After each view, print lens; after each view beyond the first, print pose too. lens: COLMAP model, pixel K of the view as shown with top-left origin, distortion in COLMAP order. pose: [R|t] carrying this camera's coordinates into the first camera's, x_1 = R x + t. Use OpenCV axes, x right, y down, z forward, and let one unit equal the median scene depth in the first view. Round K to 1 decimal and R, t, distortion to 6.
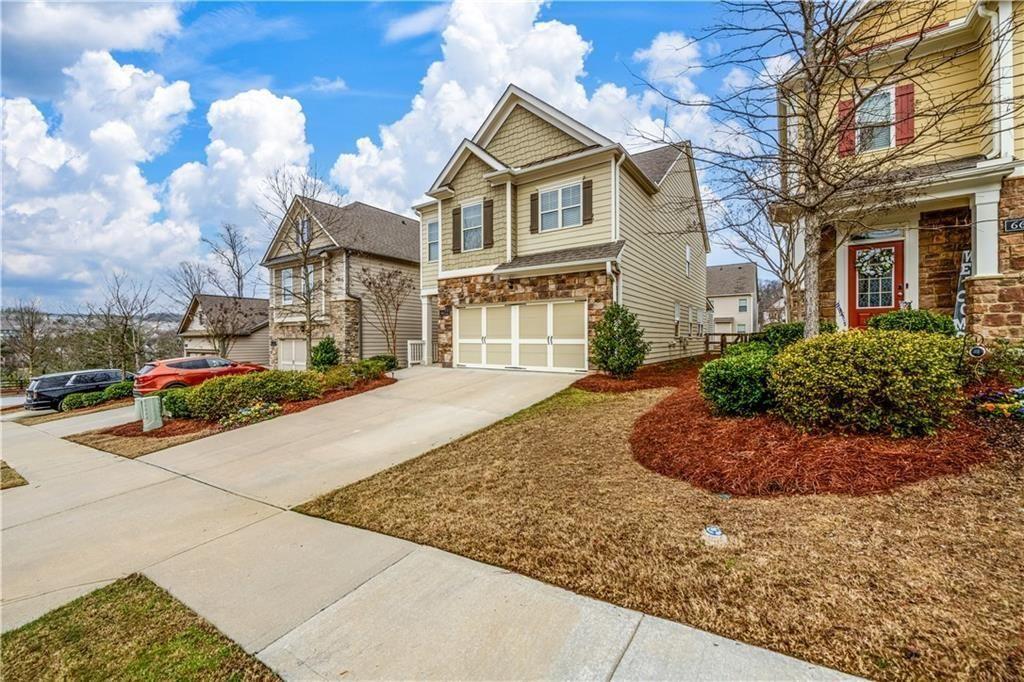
lens RADIAL K [[406.7, 0, 512.0], [0, 406.7, 341.0], [0, 0, 1]] dist [-0.000413, -0.000212]
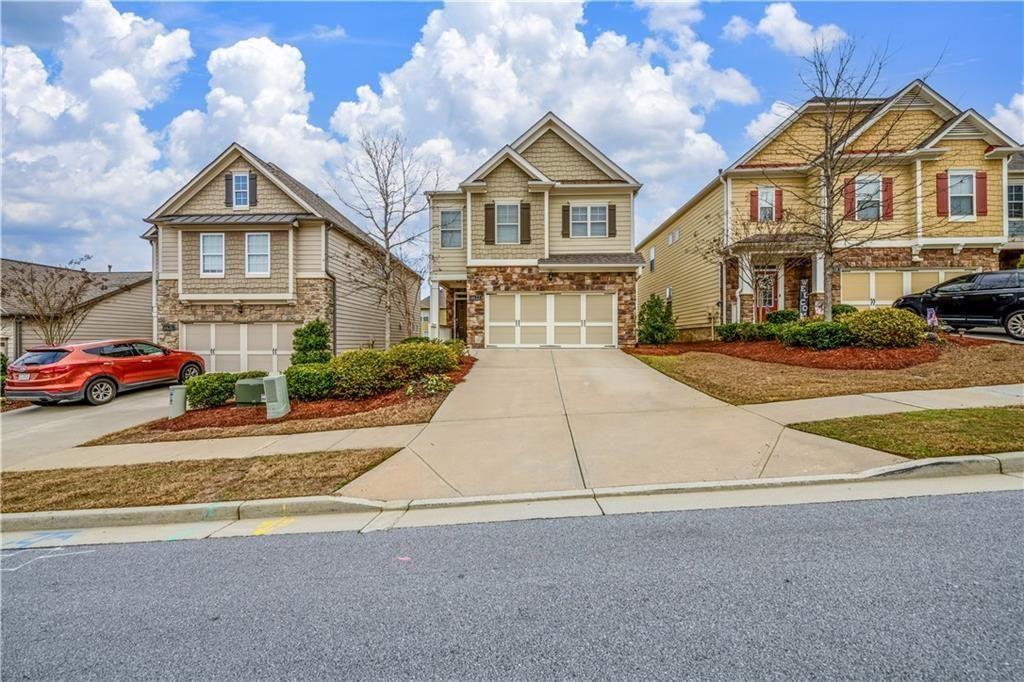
lens RADIAL K [[405.4, 0, 512.0], [0, 405.4, 341.0], [0, 0, 1]] dist [-0.000672, -0.000017]
pose [[0.845858, 0.002218, 0.533404, -0.728469], [0.000690, 0.999986, -0.005252, 0.056736], [-0.533408, 0.004811, 0.845844, 0.041011]]
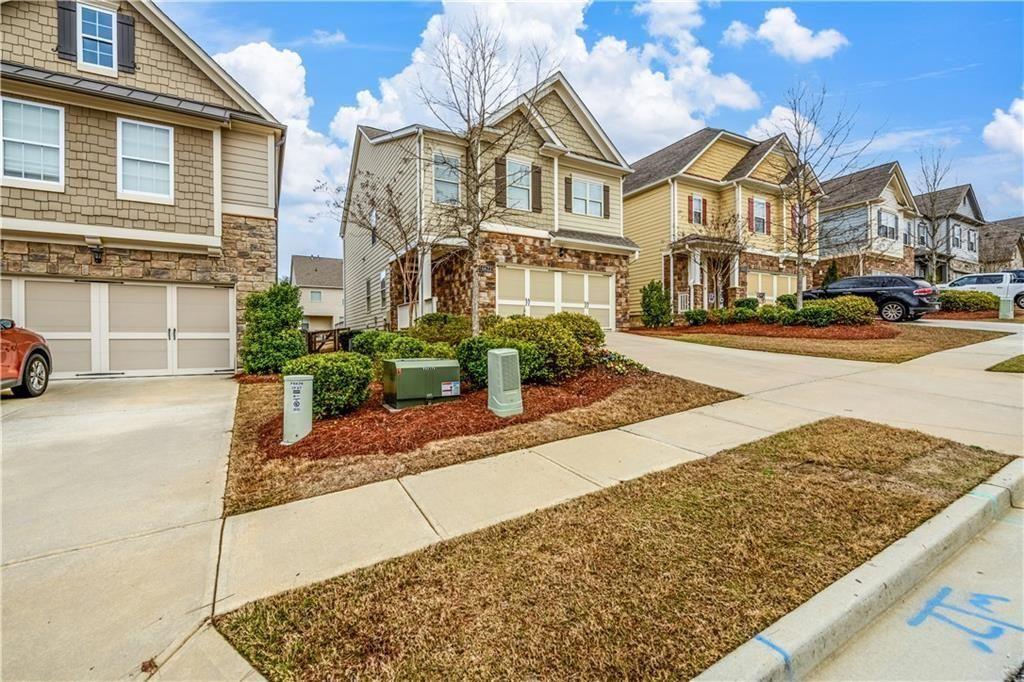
lens RADIAL K [[435.4, 0, 512.0], [0, 435.4, 341.0], [0, 0, 1]] dist [-0.002093, -0.000912]
pose [[0.448158, -0.001205, 0.893954, -1.097593], [0.007907, 0.999965, -0.002616, 0.101060], [-0.893920, 0.008241, 0.448152, 0.581054]]
